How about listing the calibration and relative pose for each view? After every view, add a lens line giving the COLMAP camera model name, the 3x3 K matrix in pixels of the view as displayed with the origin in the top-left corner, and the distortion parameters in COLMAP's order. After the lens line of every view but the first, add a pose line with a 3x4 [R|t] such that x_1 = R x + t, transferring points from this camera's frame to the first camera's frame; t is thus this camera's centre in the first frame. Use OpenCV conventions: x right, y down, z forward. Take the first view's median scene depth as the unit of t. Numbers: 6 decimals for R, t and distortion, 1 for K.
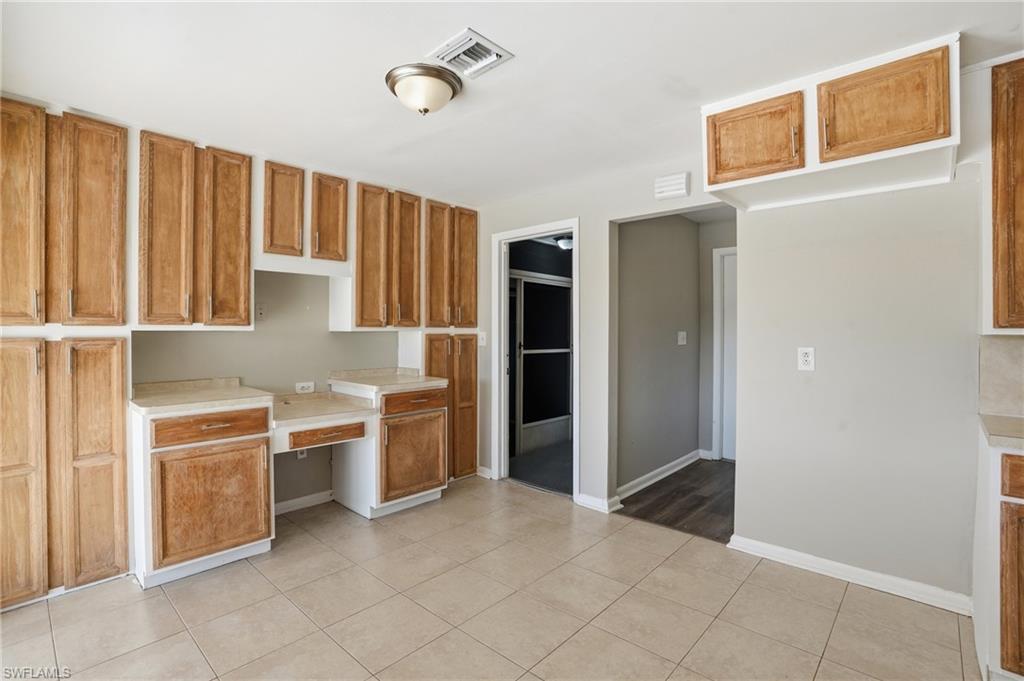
lens RADIAL K [[485.7, 0, 506.3], [0, 485.7, 330.6], [0, 0, 1]] dist [-0.069694, 0.026188]
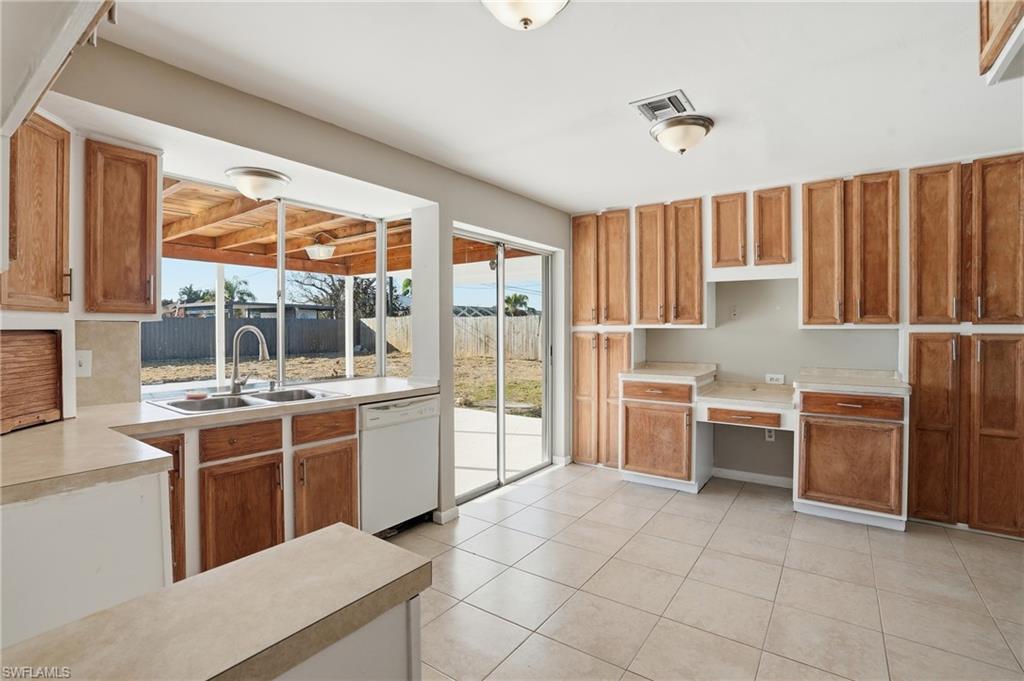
lens RADIAL K [[478.6, 0, 509.2], [0, 478.6, 332.8], [0, 0, 1]] dist [-0.069281, 0.025400]
pose [[0.126734, 0.007307, -0.991910, 0.711697], [-0.003061, 0.999971, 0.006975, 0.005141], [0.991932, 0.002153, 0.126753, 0.296569]]
